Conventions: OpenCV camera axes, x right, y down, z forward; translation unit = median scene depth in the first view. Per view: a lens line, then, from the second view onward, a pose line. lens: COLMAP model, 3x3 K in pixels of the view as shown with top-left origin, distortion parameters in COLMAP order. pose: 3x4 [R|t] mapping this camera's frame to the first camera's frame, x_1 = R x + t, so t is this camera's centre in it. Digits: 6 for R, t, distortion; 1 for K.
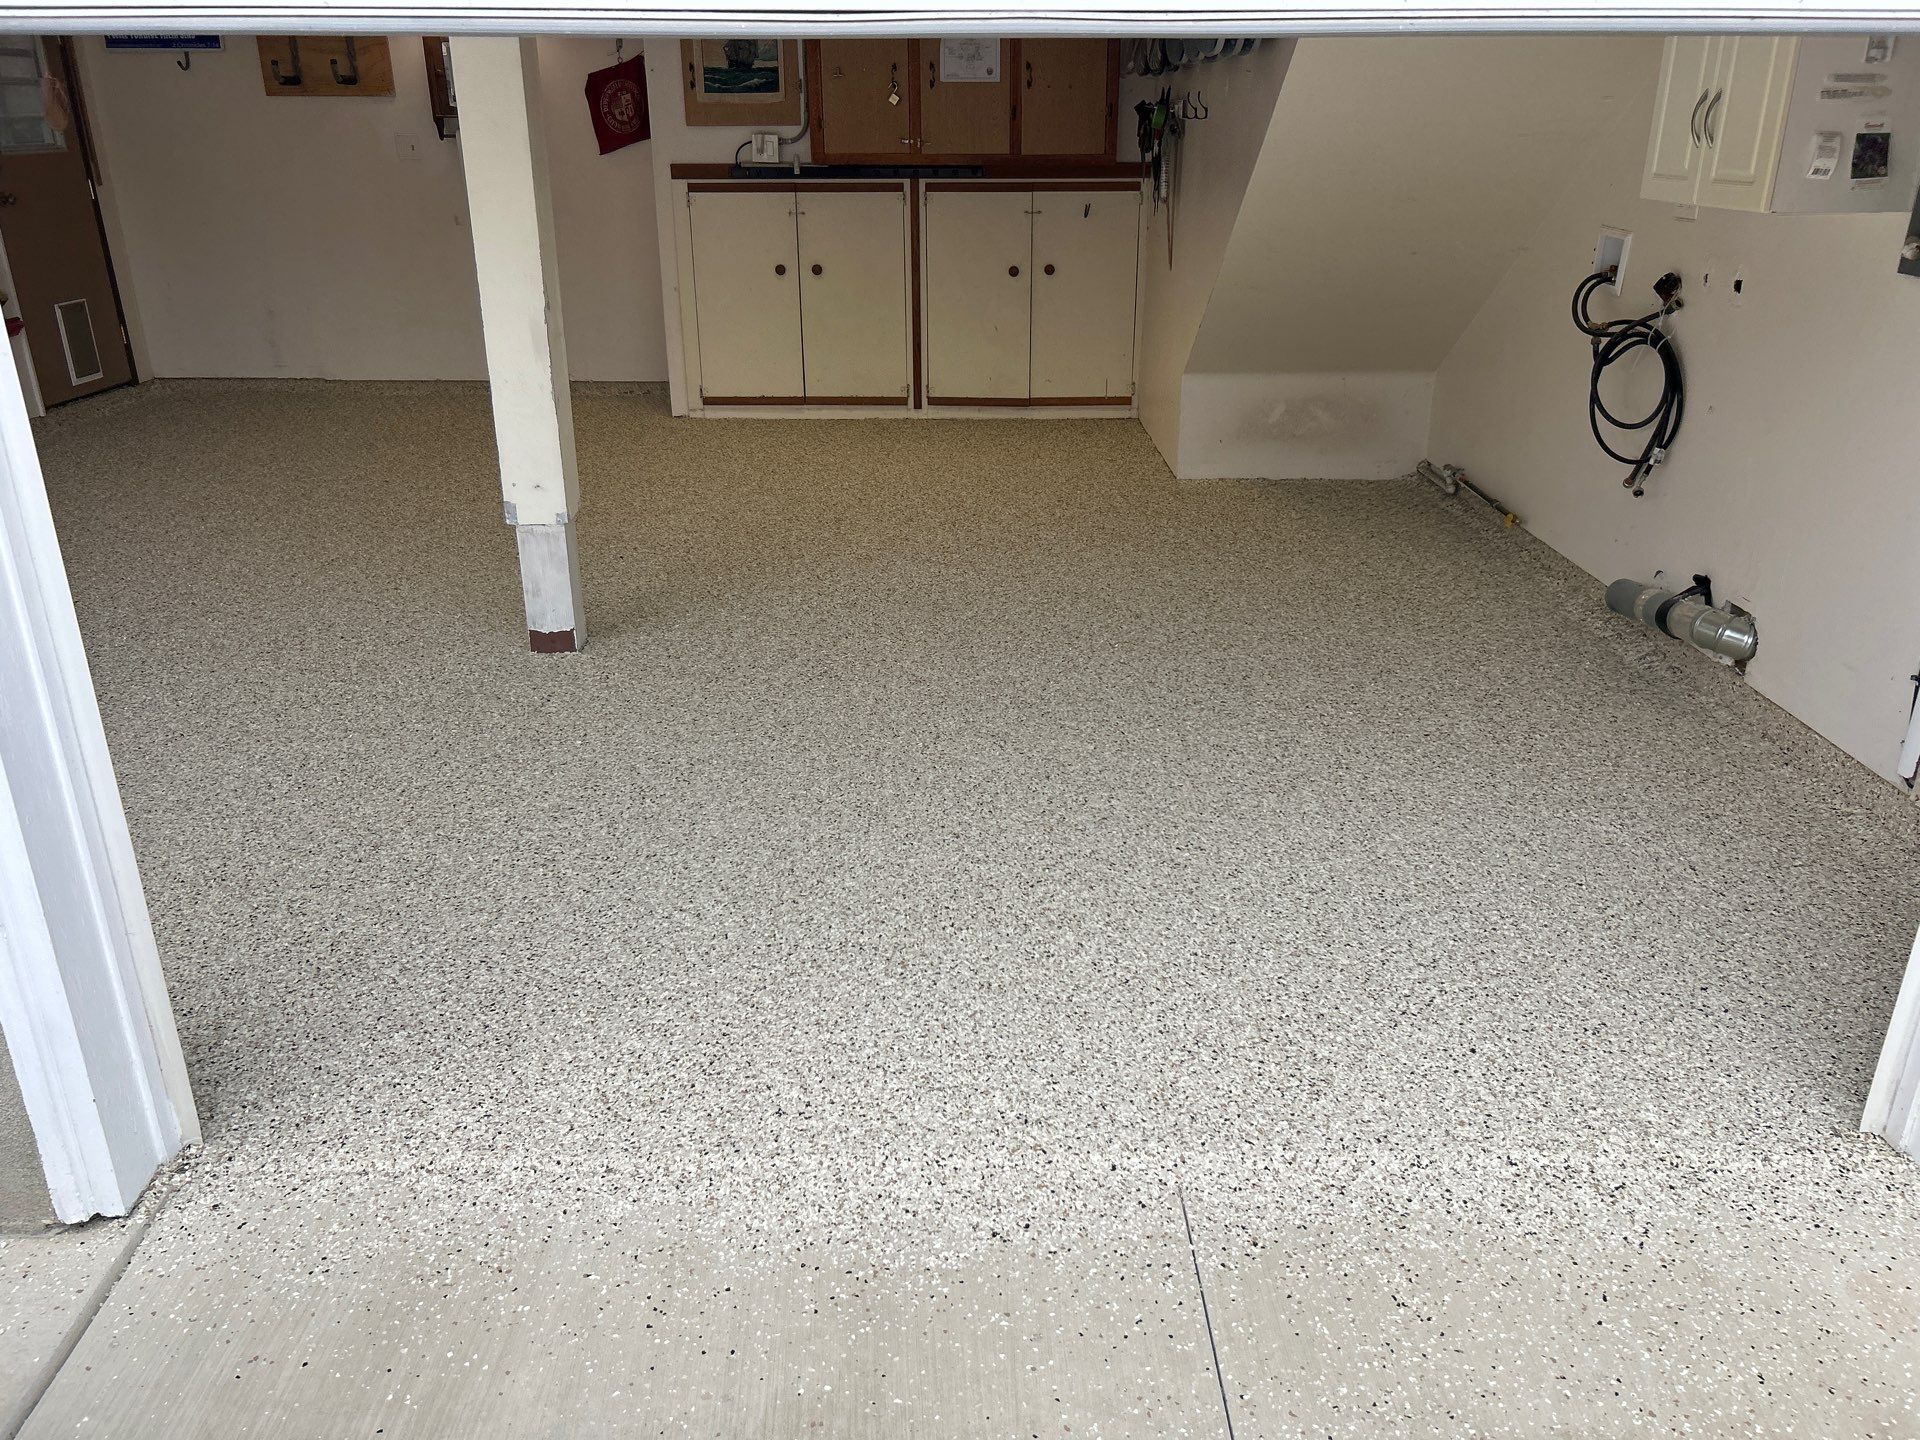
lens RADIAL K [[1443.0, 0, 955.5], [0, 1443.0, 706.5], [0, 0, 1]] dist [0.038600, -0.041027]
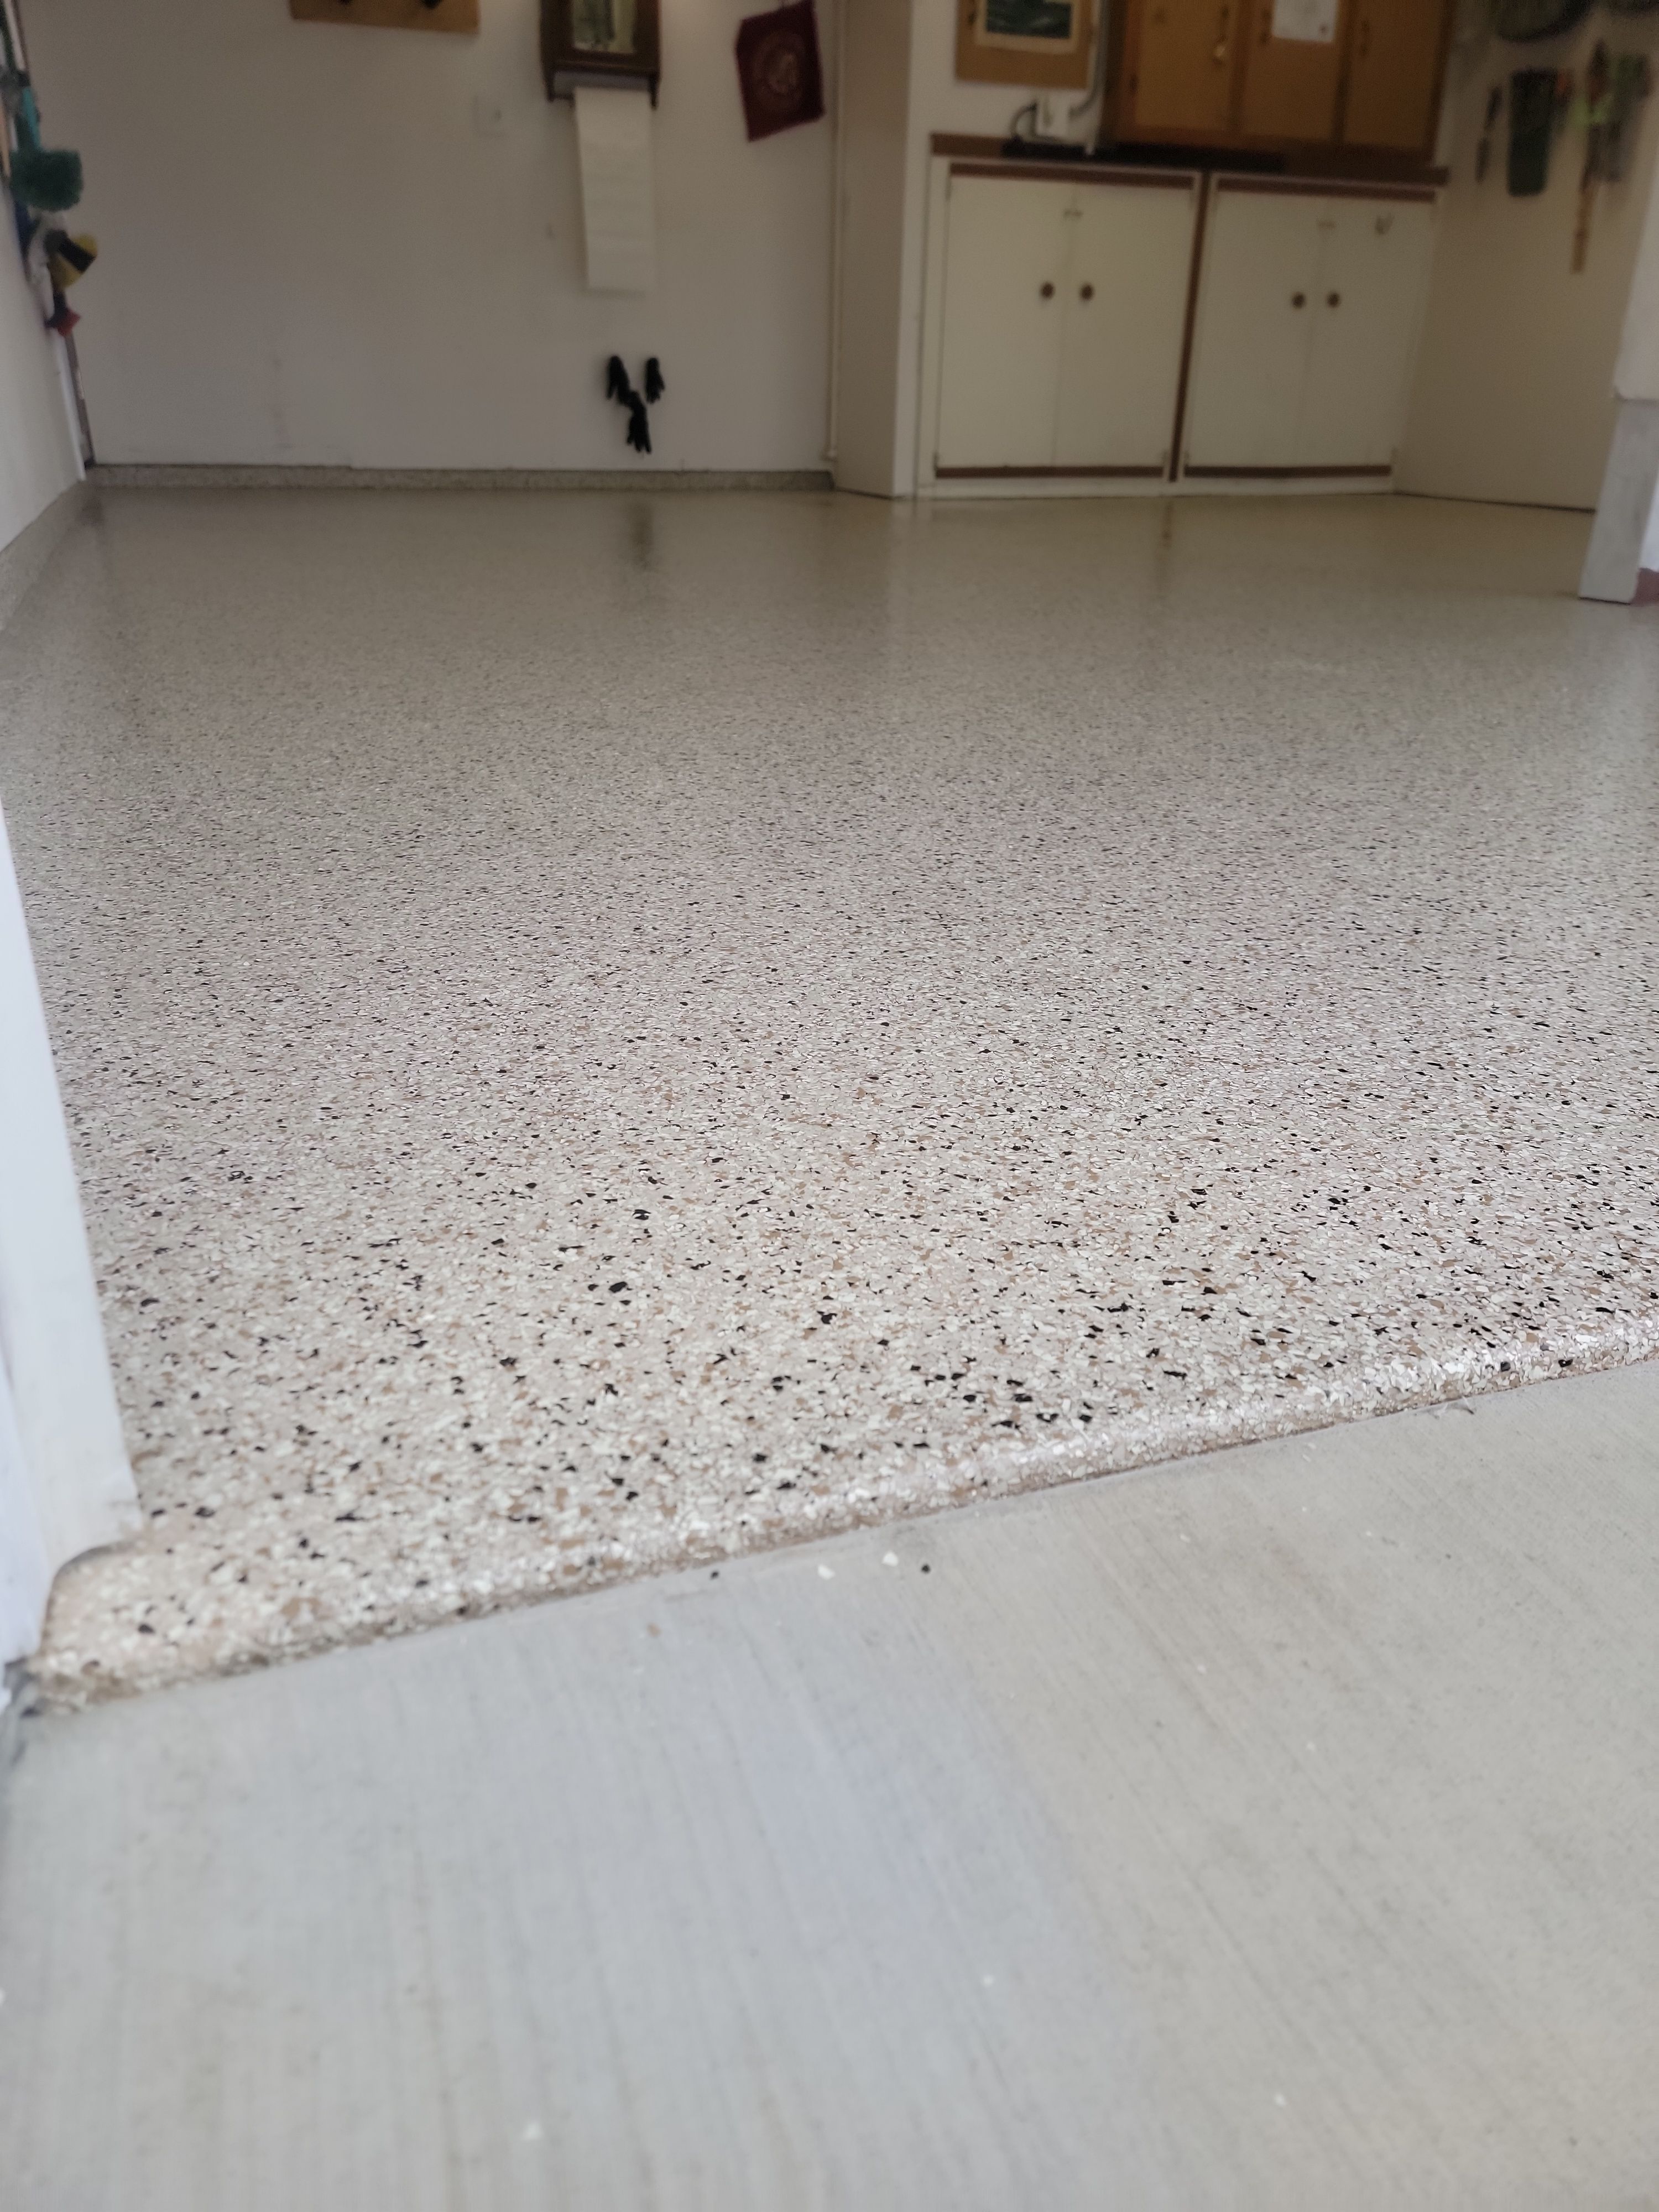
lens RADIAL K [[1529.4, 0, 793.9], [0, 1529.4, 1117.9], [0, 0, 1]] dist [0.089879, -0.079745]
pose [[0.943551, -0.127356, 0.305764, -0.587096], [0.111537, 0.991380, 0.068735, 0.072268], [-0.311882, -0.030751, 0.949623, 0.234016]]
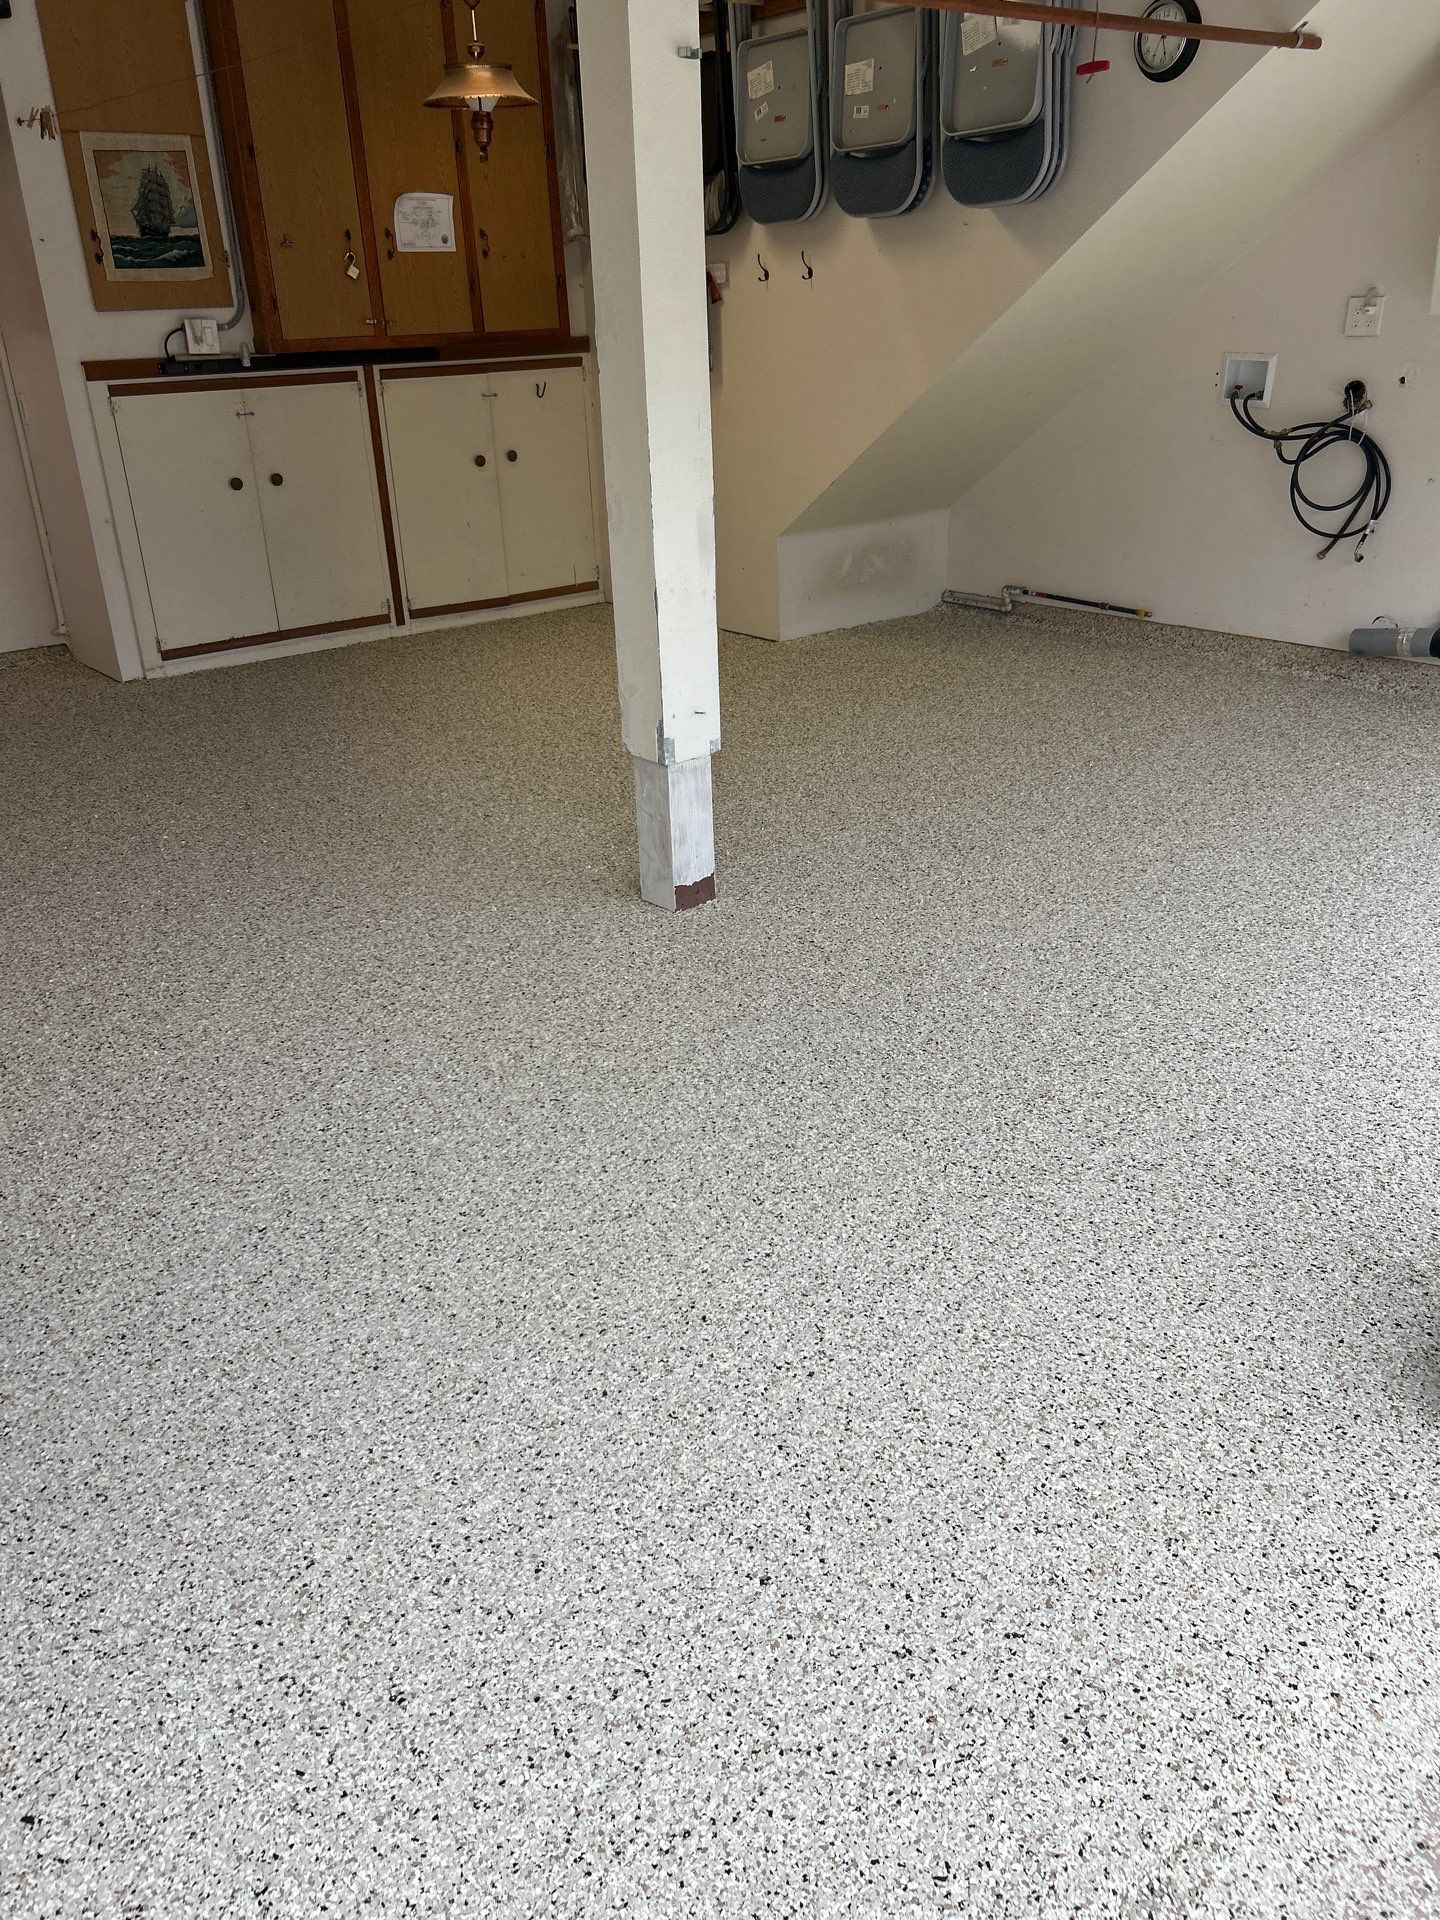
lens RADIAL K [[1443.0, 0, 718.6], [0, 1443.0, 966.6], [0, 0, 1]] dist [0.038600, -0.041027]
pose [[0.782357, -0.282903, 0.554873, -0.463199], [0.263982, 0.957528, 0.115990, -0.060506], [-0.564121, 0.055731, 0.823809, 0.174229]]
